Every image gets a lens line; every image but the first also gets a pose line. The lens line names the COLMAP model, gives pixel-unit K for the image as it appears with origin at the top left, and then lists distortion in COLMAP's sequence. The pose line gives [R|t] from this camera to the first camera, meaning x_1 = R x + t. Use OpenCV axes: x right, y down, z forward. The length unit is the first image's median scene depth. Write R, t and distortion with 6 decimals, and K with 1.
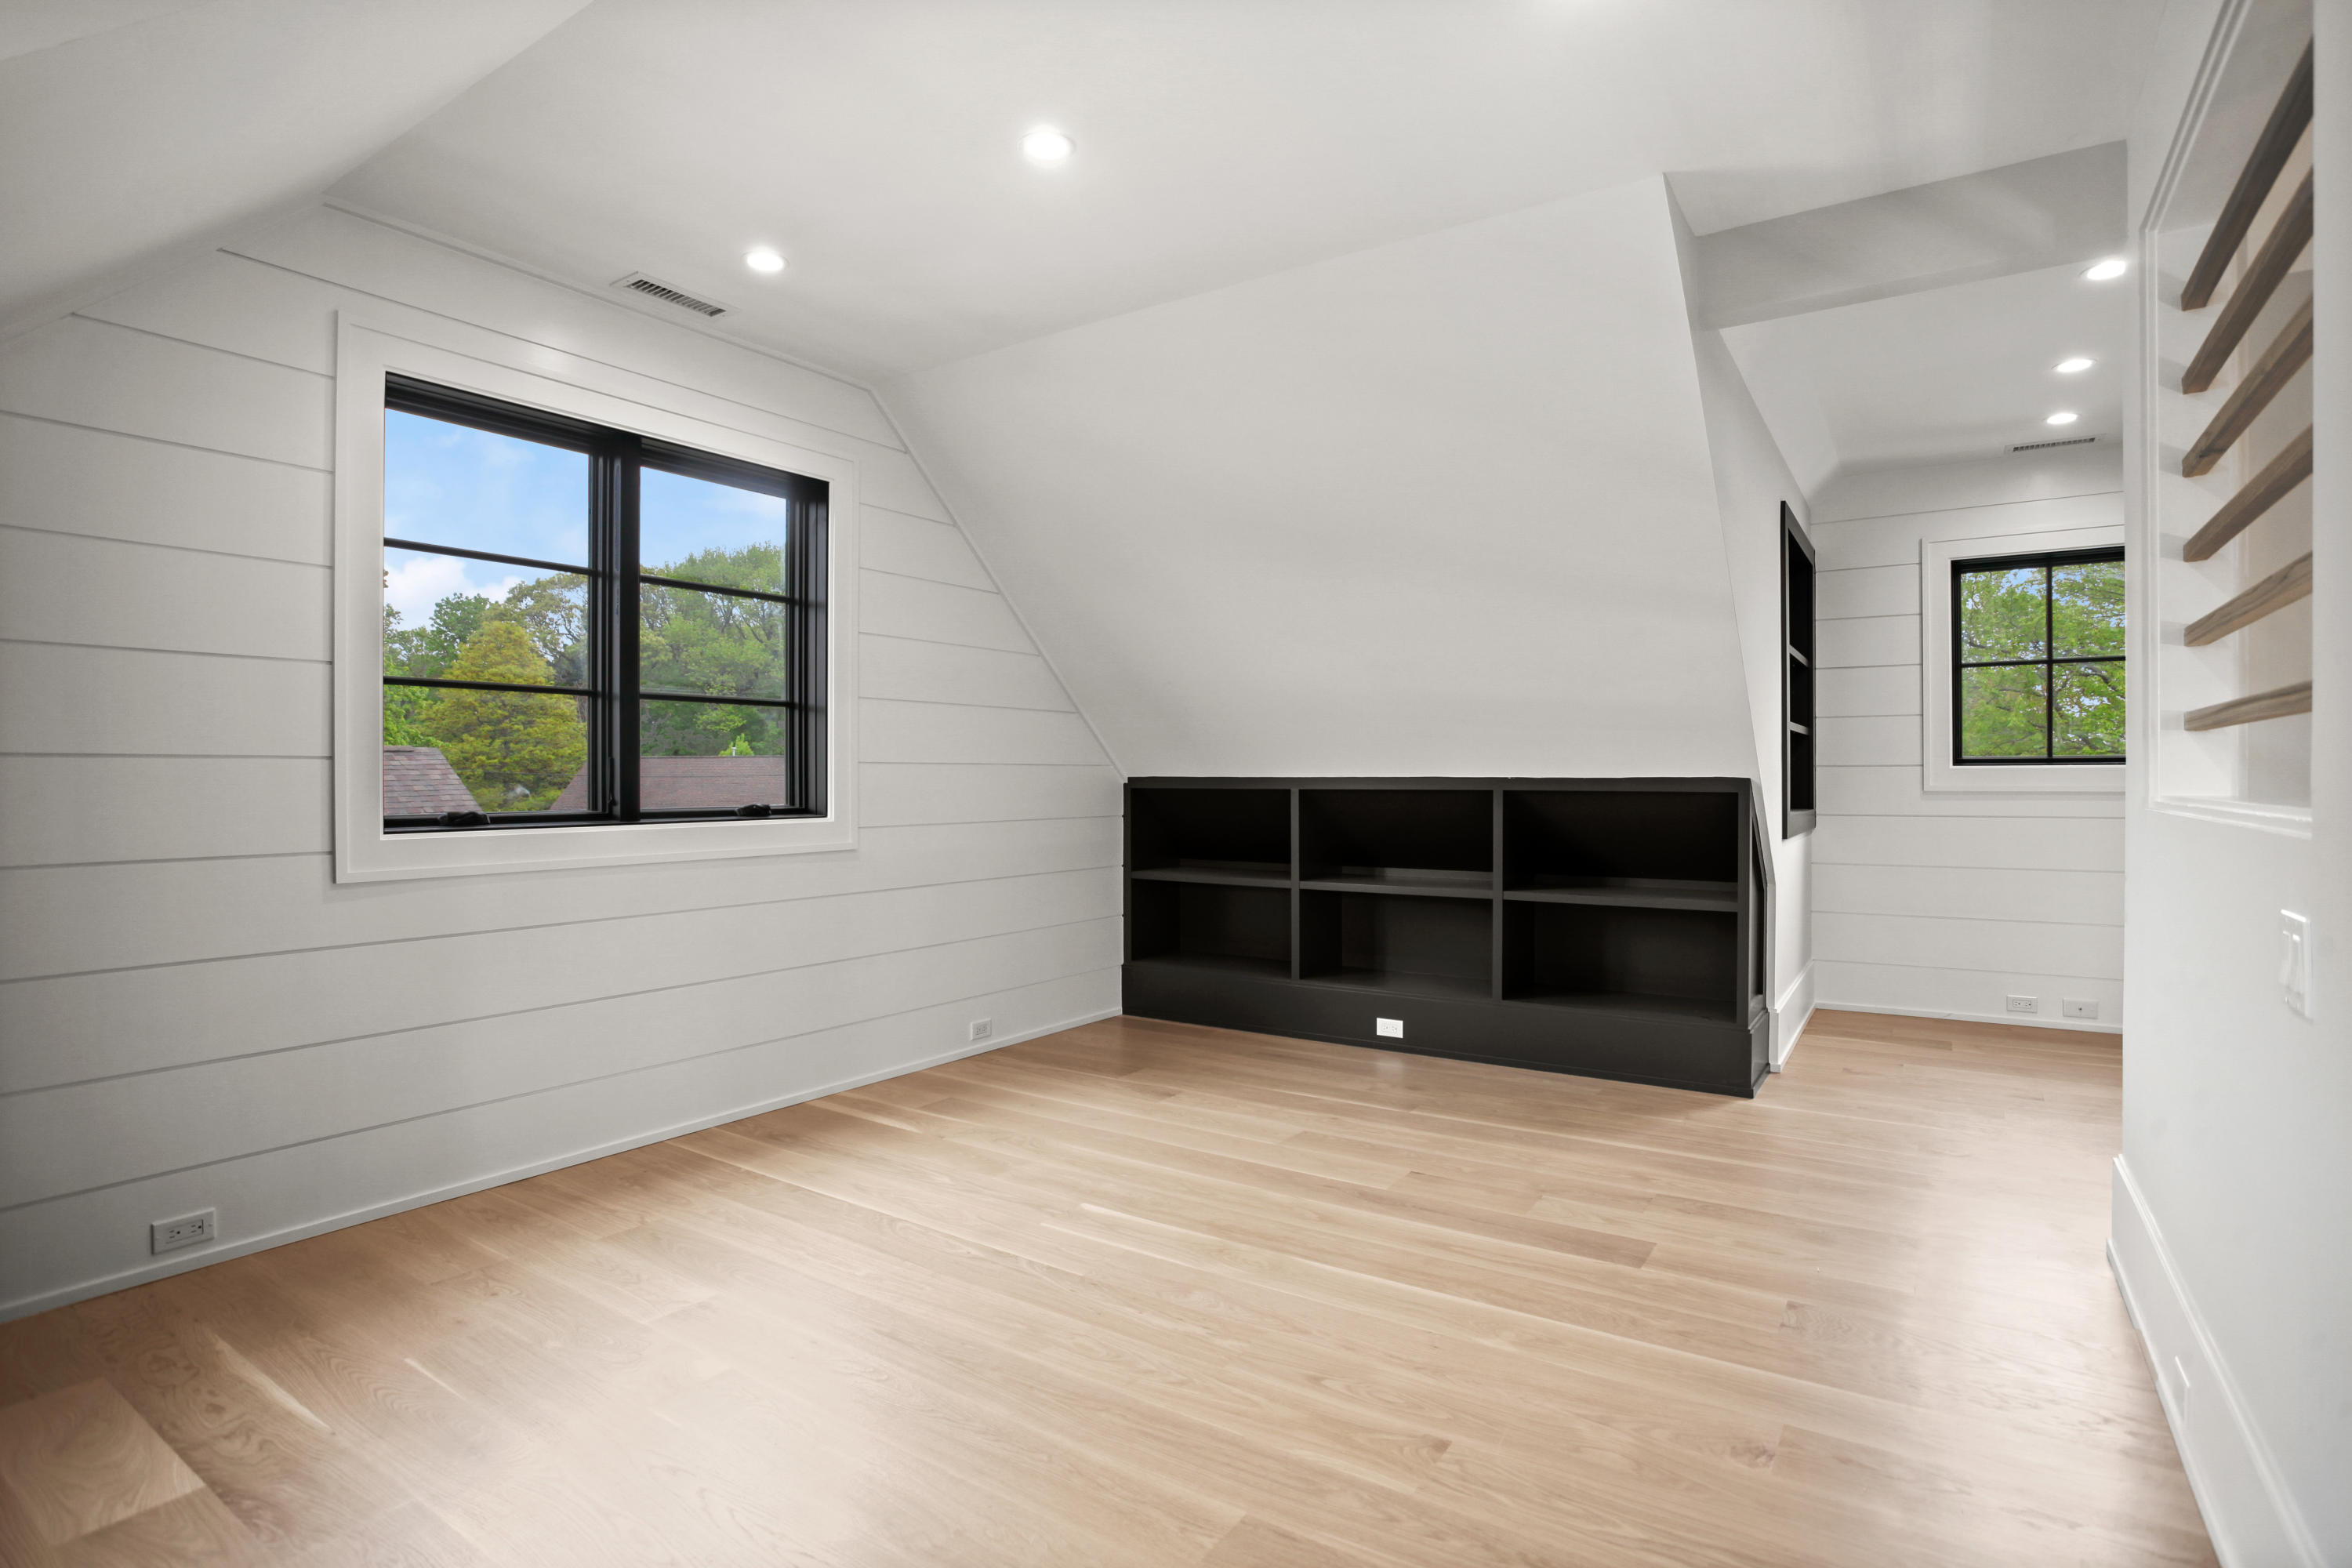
lens RADIAL K [[1145.2, 0, 1187.0], [0, 1145.2, 790.7], [0, 0, 1]] dist [-0.052867, 0.007922]
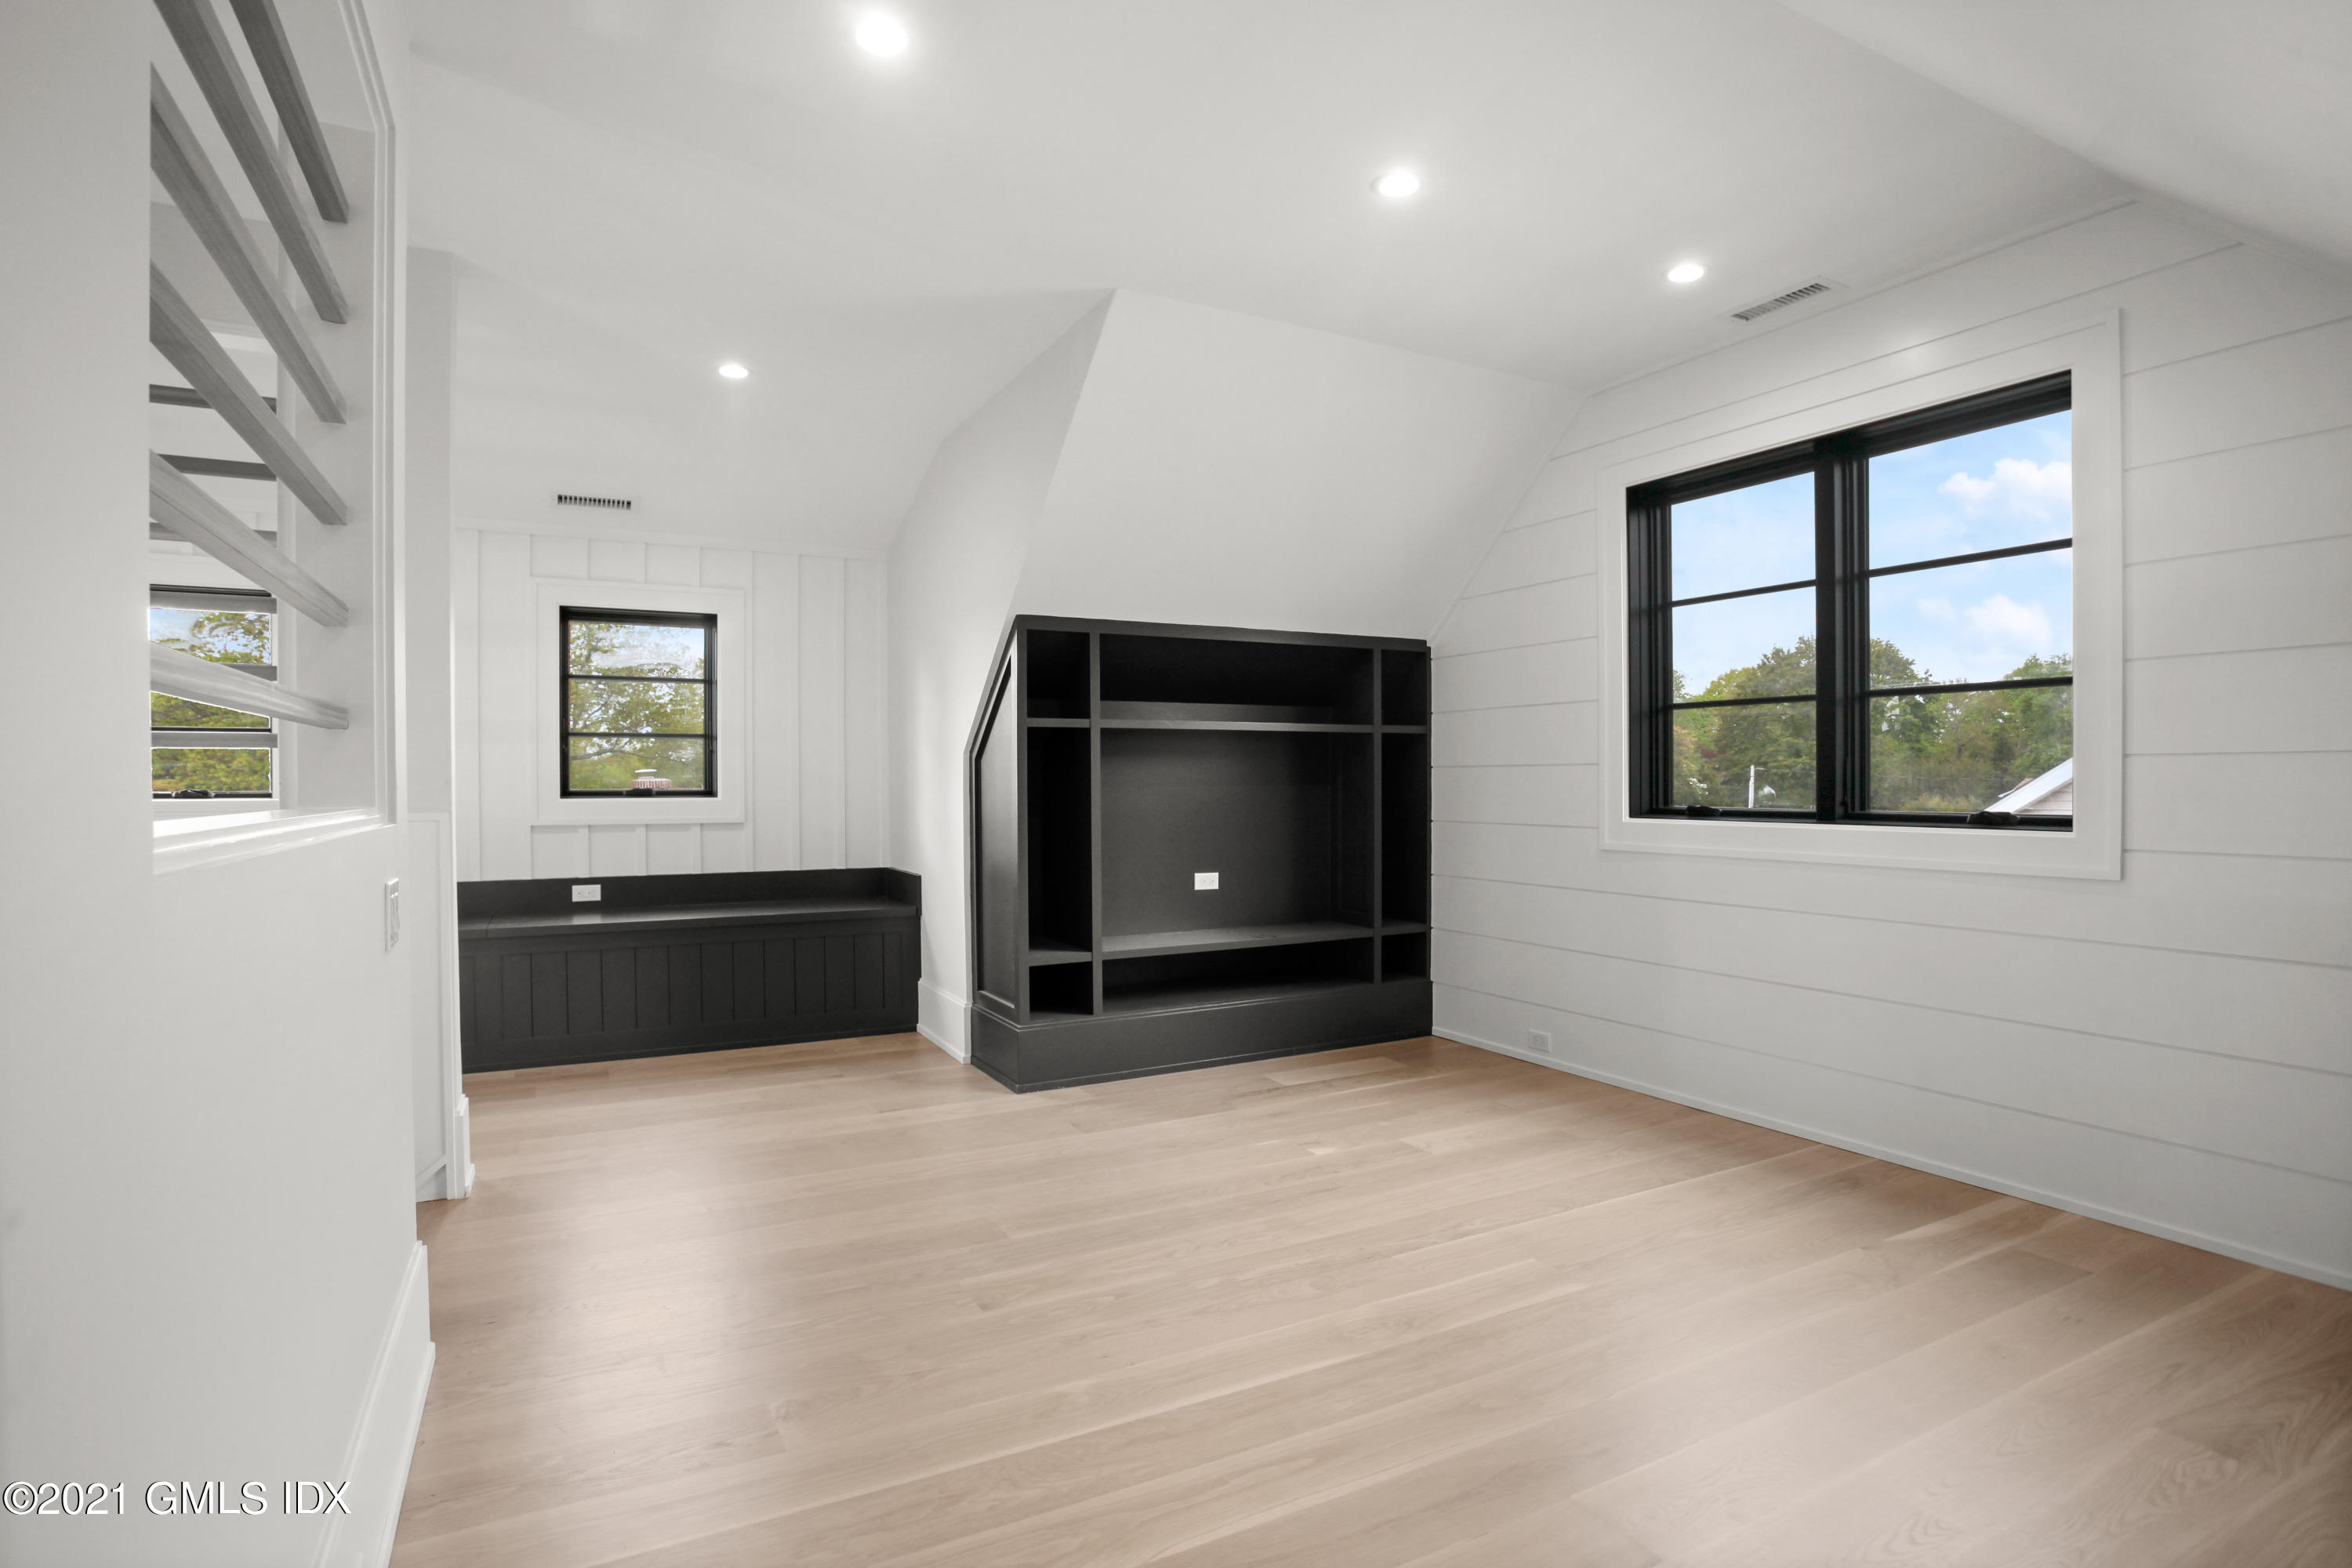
lens RADIAL K [[1145.2, 0, 1174.7], [0, 1145.2, 781.8], [0, 0, 1]] dist [-0.052867, 0.007922]
pose [[-0.461259, 0.007124, -0.887237, 0.756496], [-0.006295, 0.999916, 0.011301, -0.017860], [0.887243, 0.010798, -0.461176, 1.063671]]
